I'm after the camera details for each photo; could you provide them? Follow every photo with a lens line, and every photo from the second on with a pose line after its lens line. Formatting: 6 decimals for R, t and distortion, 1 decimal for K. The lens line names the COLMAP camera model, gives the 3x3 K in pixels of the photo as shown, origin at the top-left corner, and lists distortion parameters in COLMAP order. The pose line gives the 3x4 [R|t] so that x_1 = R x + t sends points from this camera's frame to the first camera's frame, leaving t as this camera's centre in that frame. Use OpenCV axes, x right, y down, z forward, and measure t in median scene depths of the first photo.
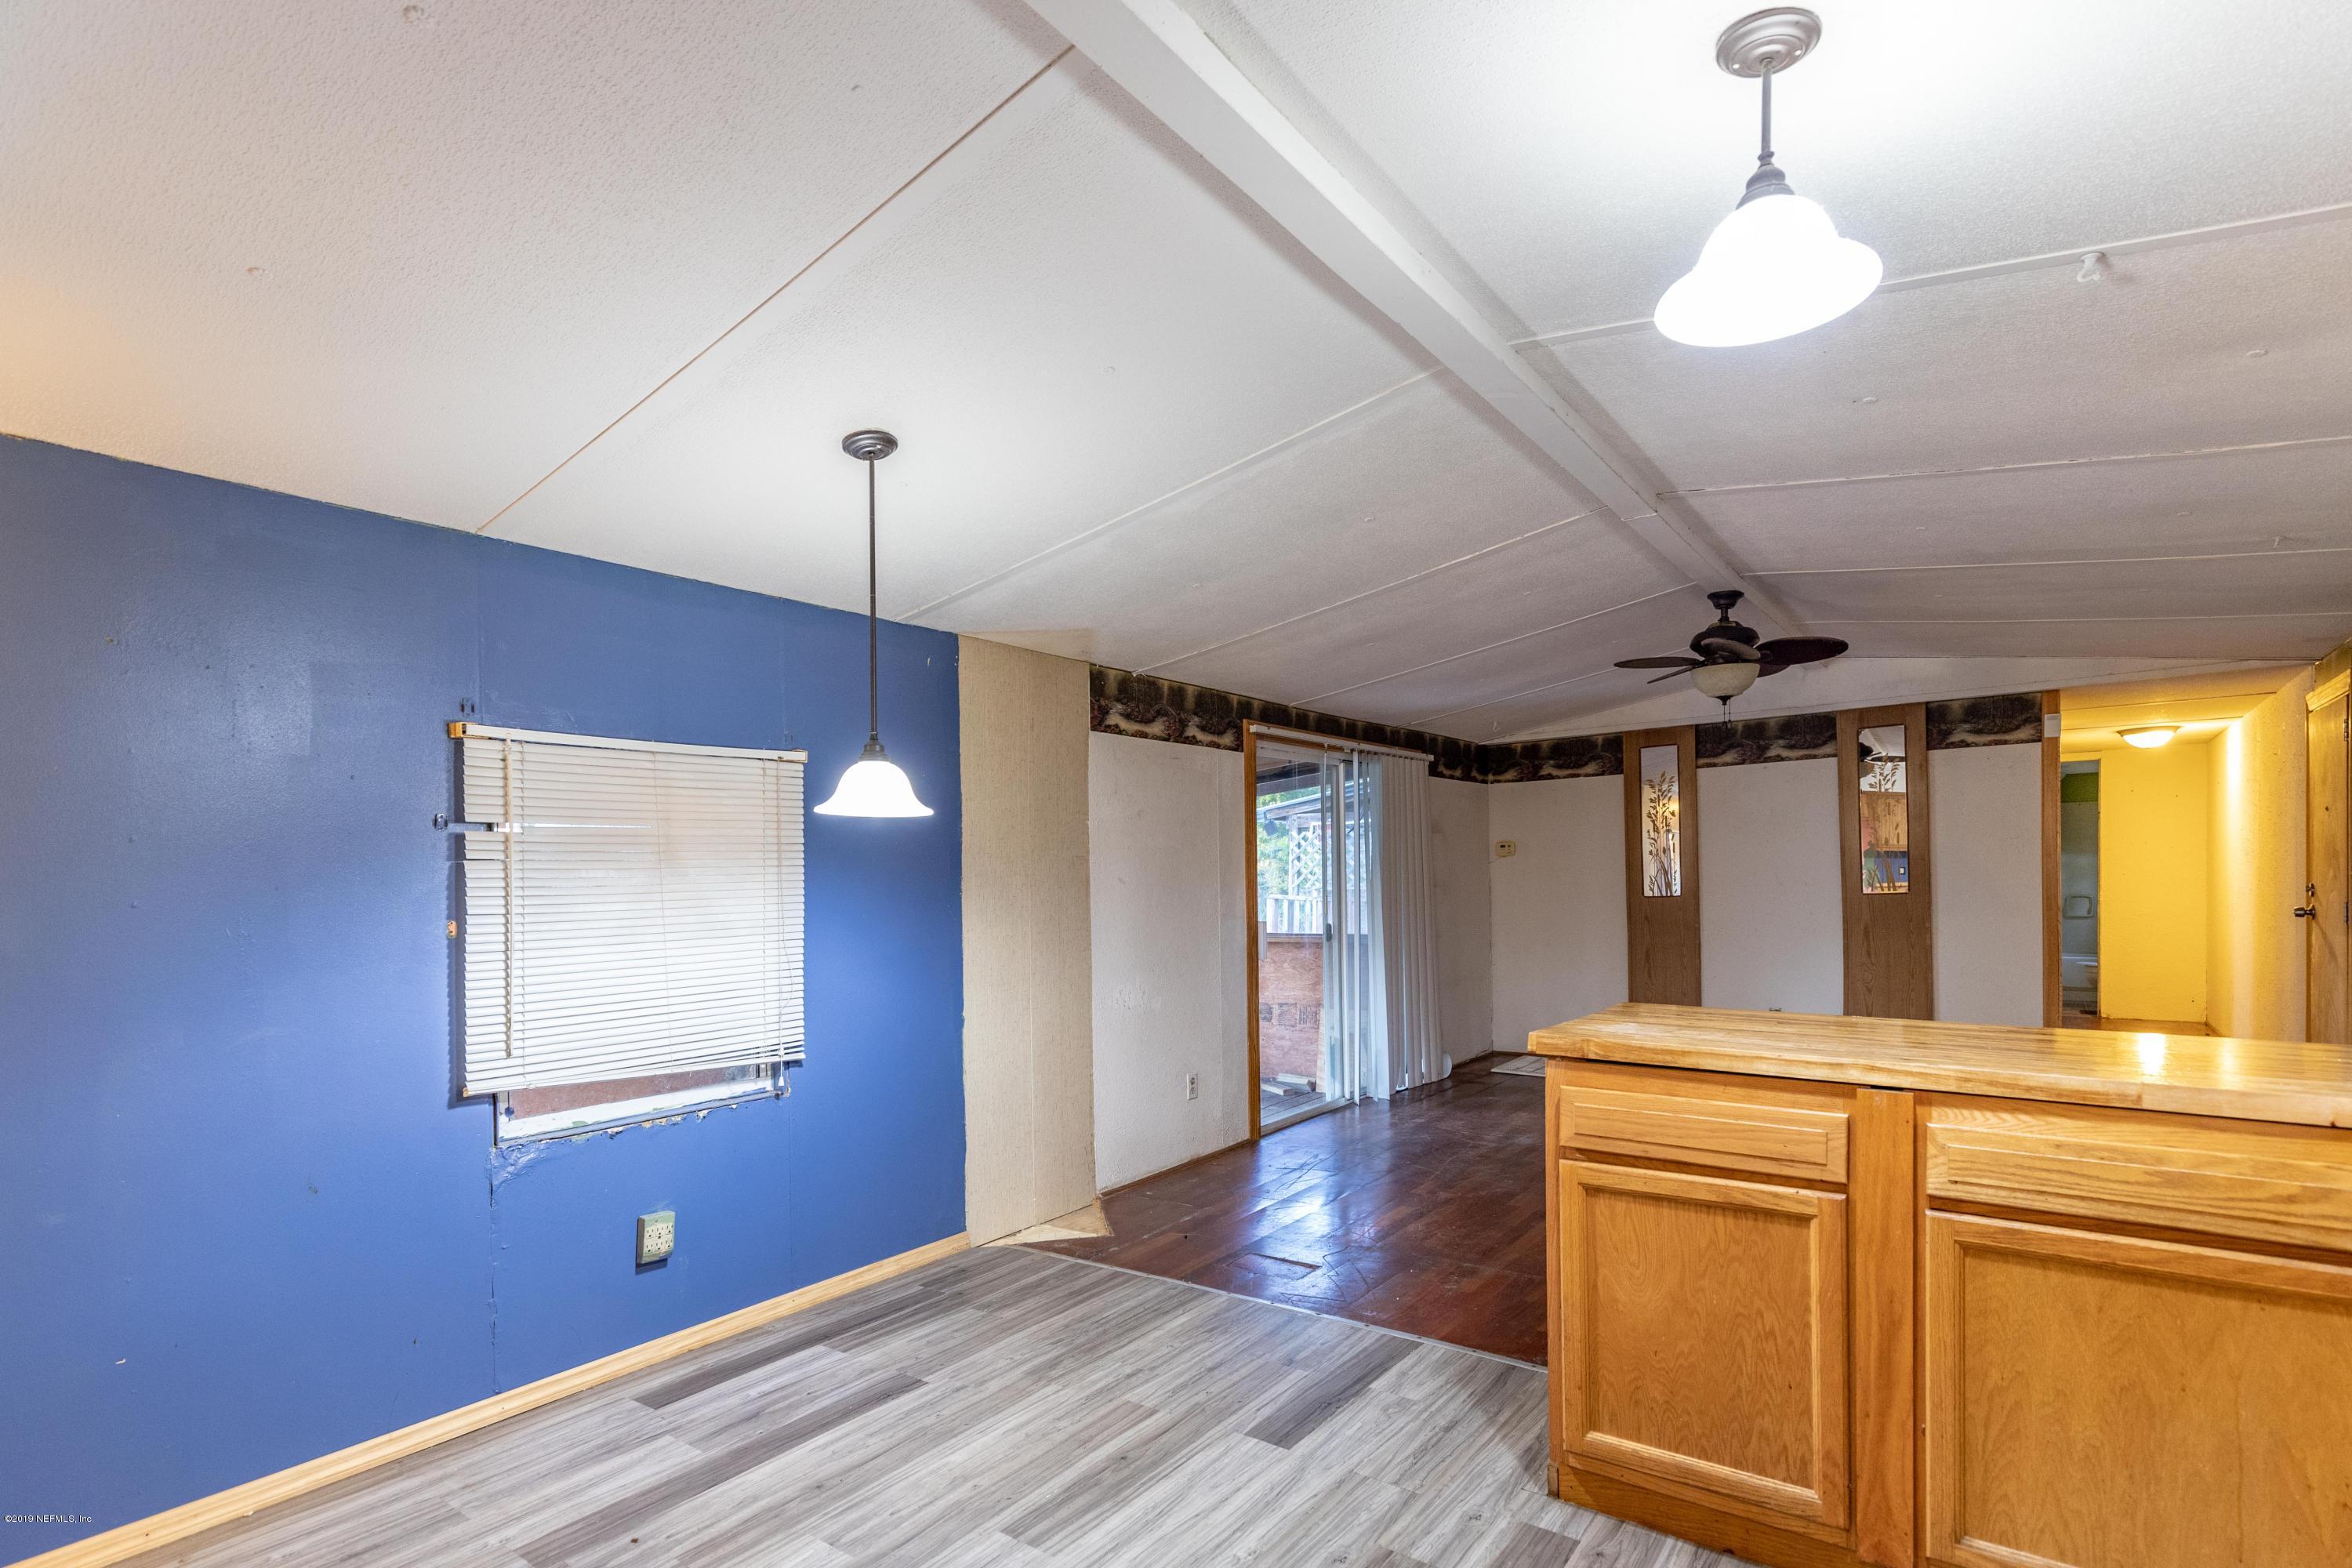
lens RADIAL K [[1102.1, 0, 1195.2], [0, 1102.1, 914.1], [0, 0, 1]] dist [0.018679, -0.003623]
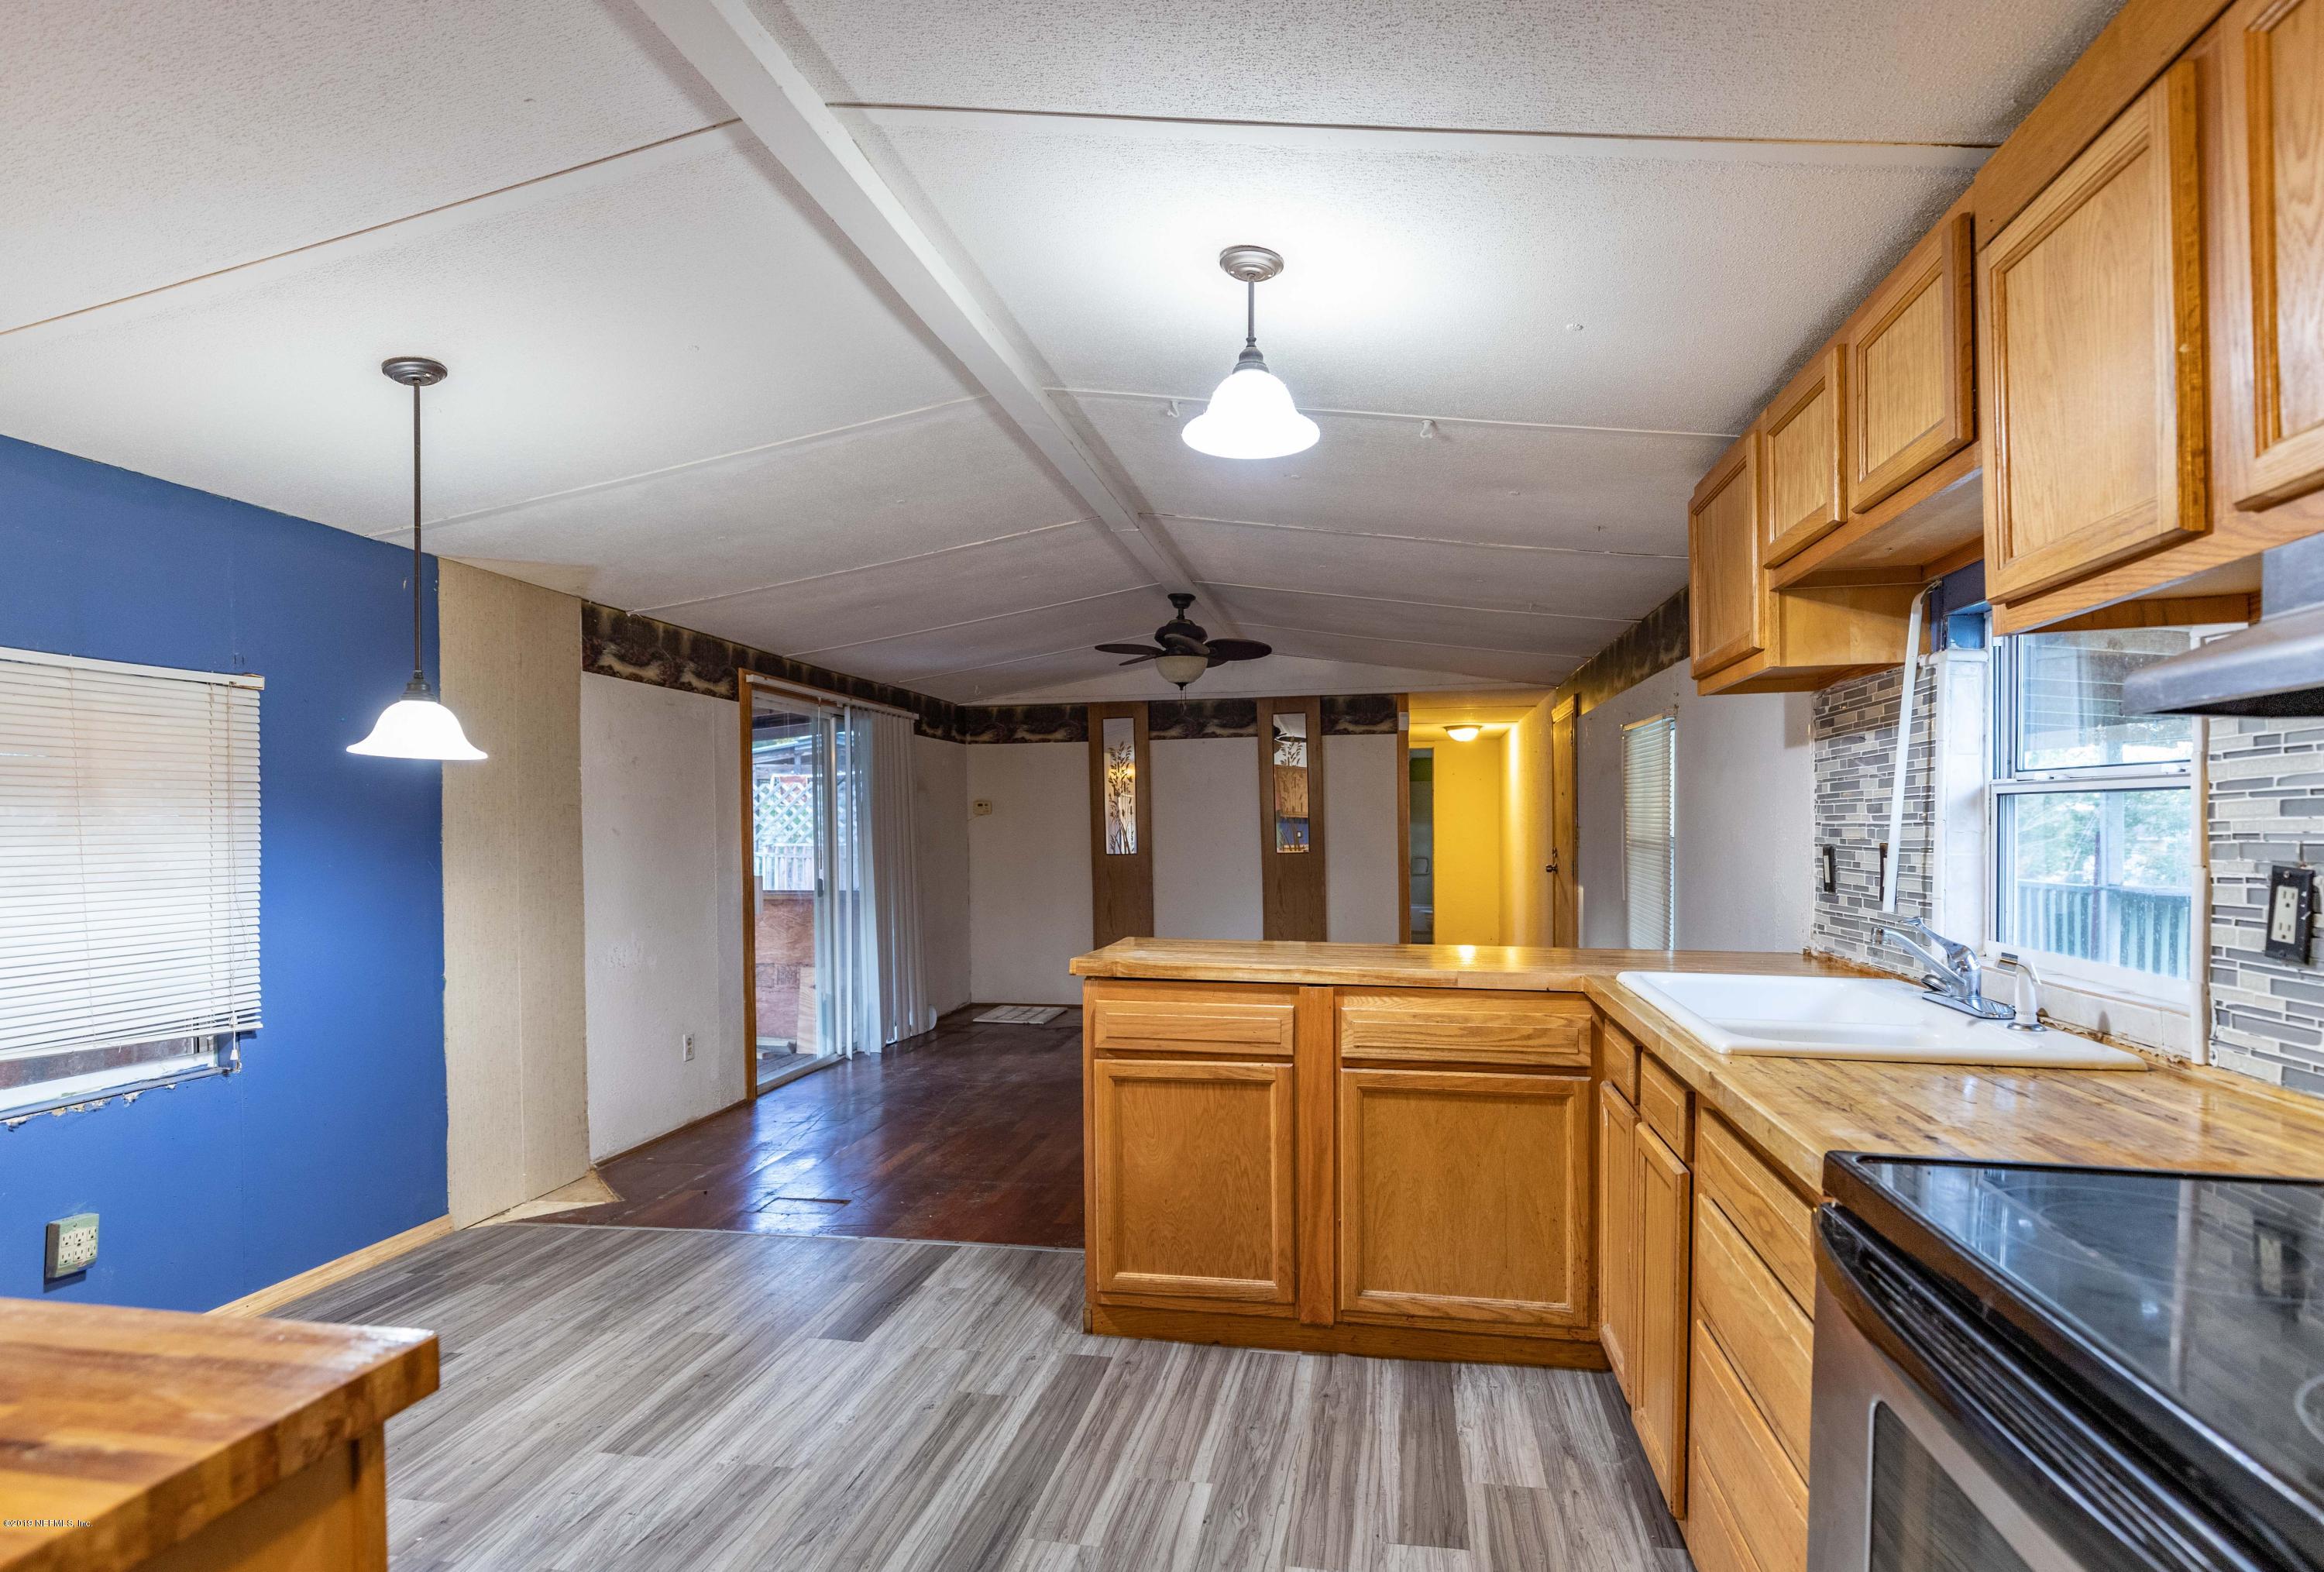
lens RADIAL K [[1176.9, 0, 1151.6], [0, 1176.9, 851.9], [0, 0, 1]] dist [0.011248, -0.000971]
pose [[0.901683, 0.008131, 0.432320, -0.091250], [0.000374, 0.999808, -0.019584, 0.007287], [-0.432397, 0.017820, 0.901507, -0.110256]]
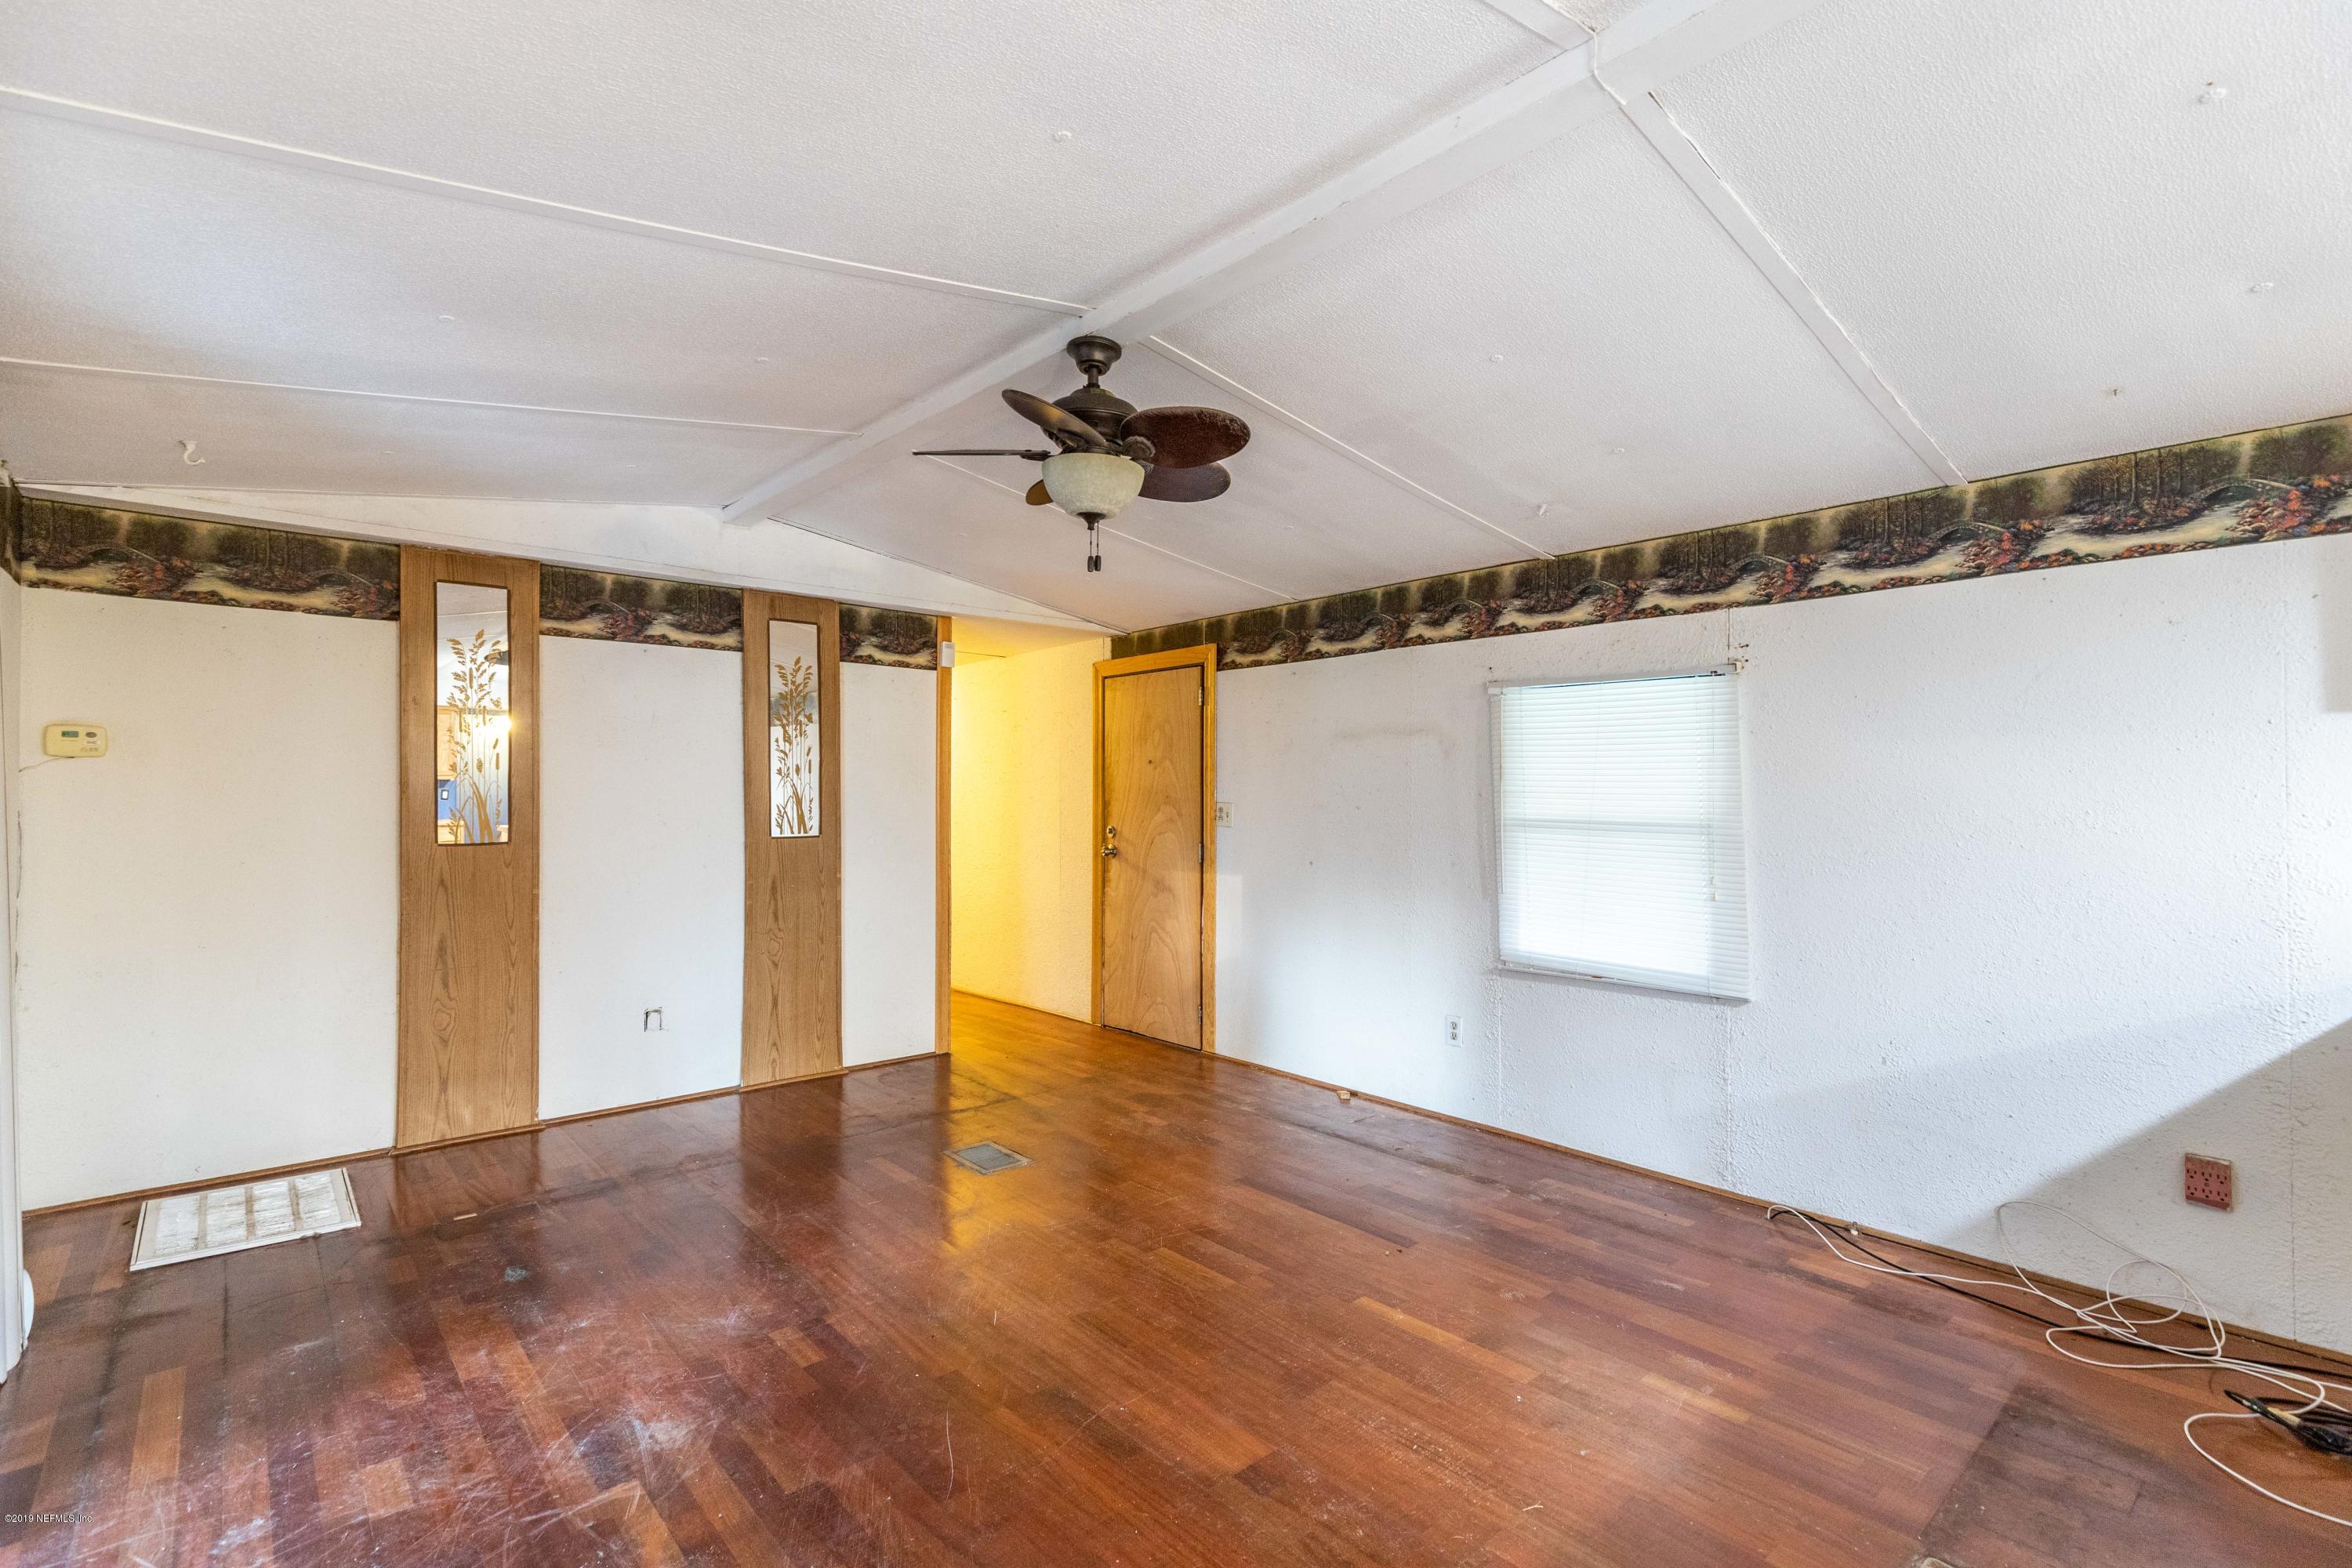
lens RADIAL K [[1102.1, 0, 1167.7], [0, 1102.1, 793.9], [0, 0, 1]] dist [0.018679, -0.003623]
pose [[0.238361, 0.033492, 0.970599, -0.081422], [0.018941, 0.999055, -0.039126, -0.022397], [-0.970992, 0.027710, 0.237501, 0.834240]]
